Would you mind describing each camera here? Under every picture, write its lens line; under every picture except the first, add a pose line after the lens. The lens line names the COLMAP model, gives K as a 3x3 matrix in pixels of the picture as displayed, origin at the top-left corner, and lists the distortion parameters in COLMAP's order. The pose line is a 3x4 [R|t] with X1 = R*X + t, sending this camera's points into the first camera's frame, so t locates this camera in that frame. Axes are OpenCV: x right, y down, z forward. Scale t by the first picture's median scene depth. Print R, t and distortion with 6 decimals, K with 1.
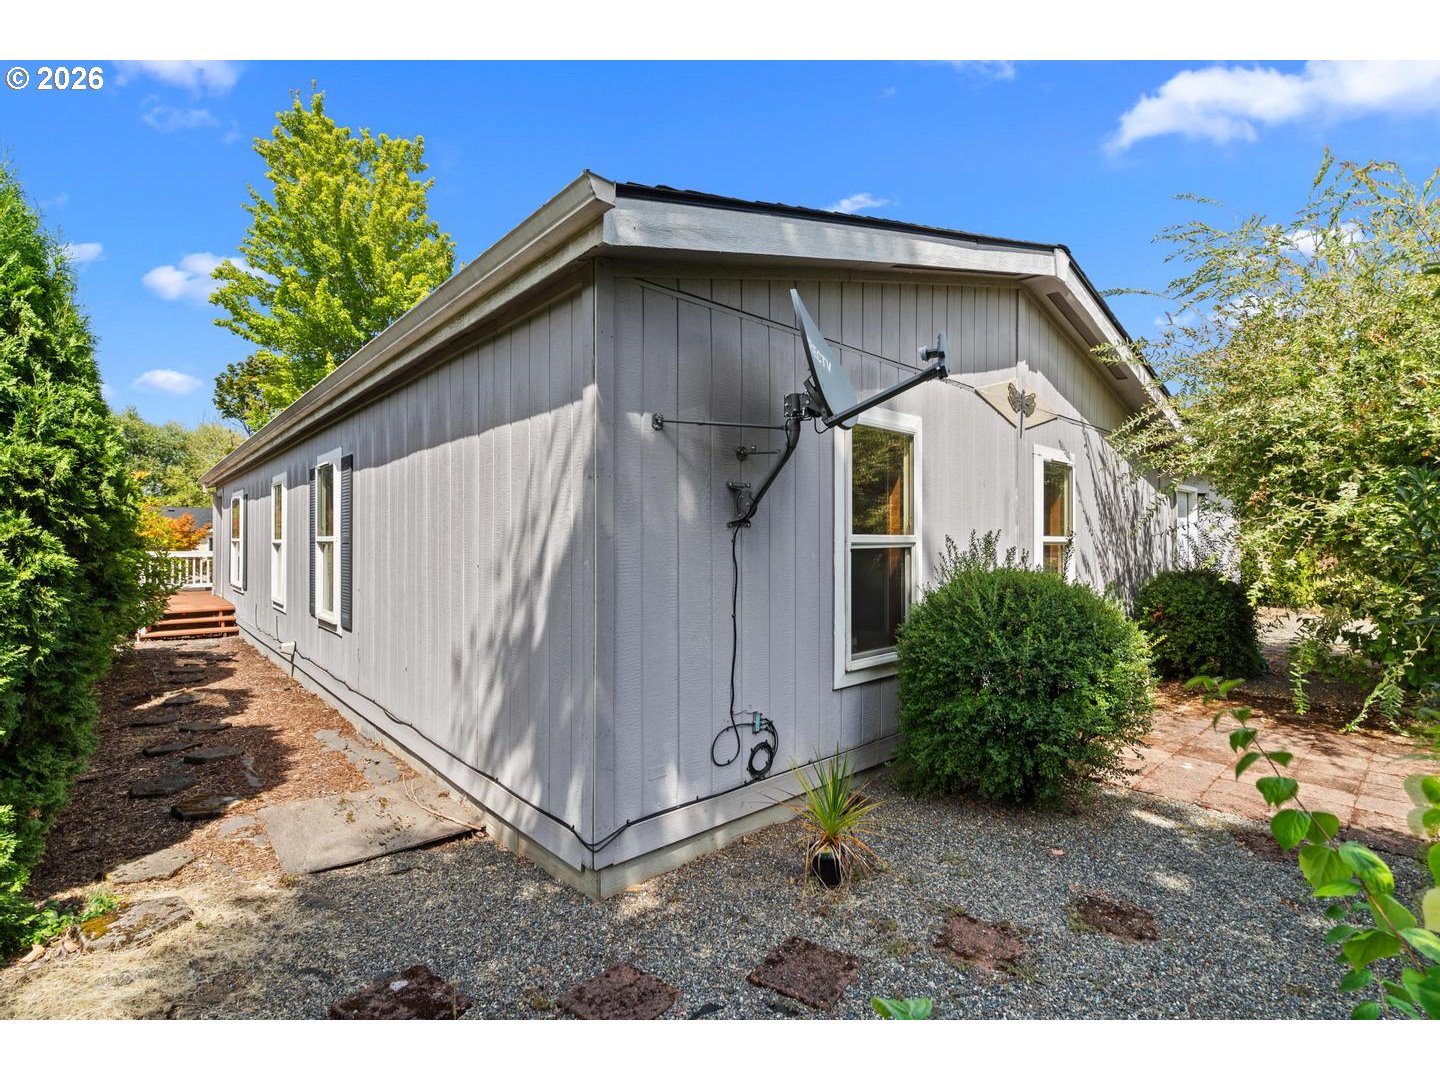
lens RADIAL K [[661.4, 0, 717.1], [0, 661.4, 537.2], [0, 0, 1]] dist [0.000176, 0.000796]
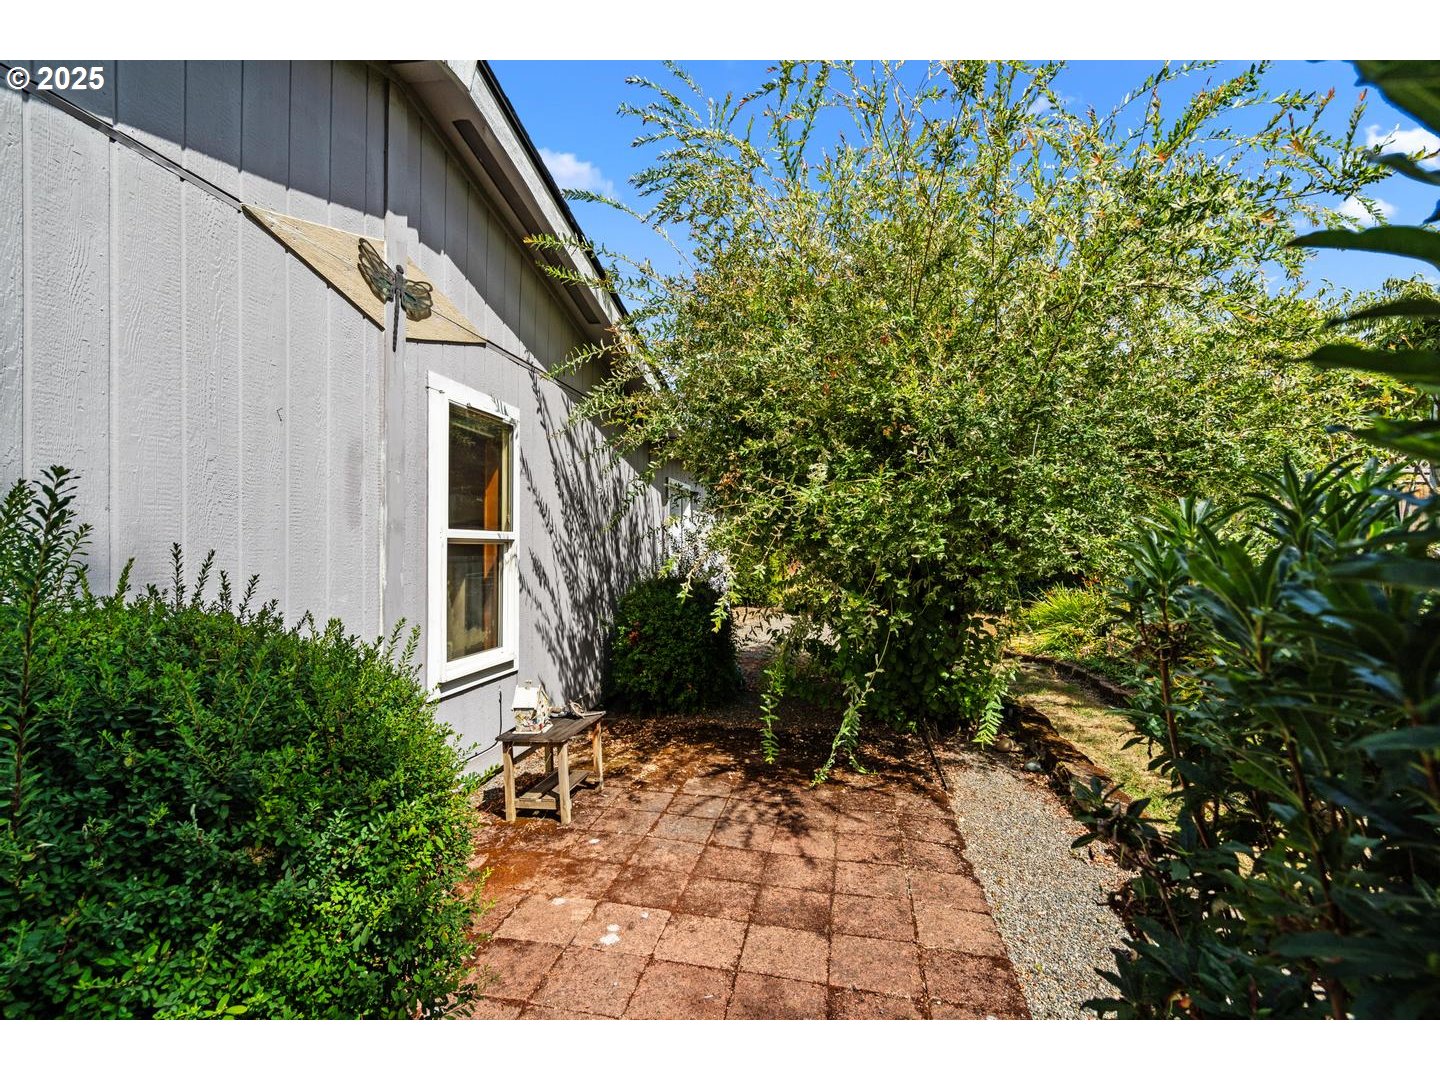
lens RADIAL K [[661.4, 0, 720.6], [0, 661.4, 545.4], [0, 0, 1]] dist [0.000176, 0.000796]
pose [[0.803204, 0.006439, 0.595670, 0.383865], [-0.008900, 0.999960, 0.001191, 0.012145], [-0.595638, -0.006259, 0.803229, 0.424629]]
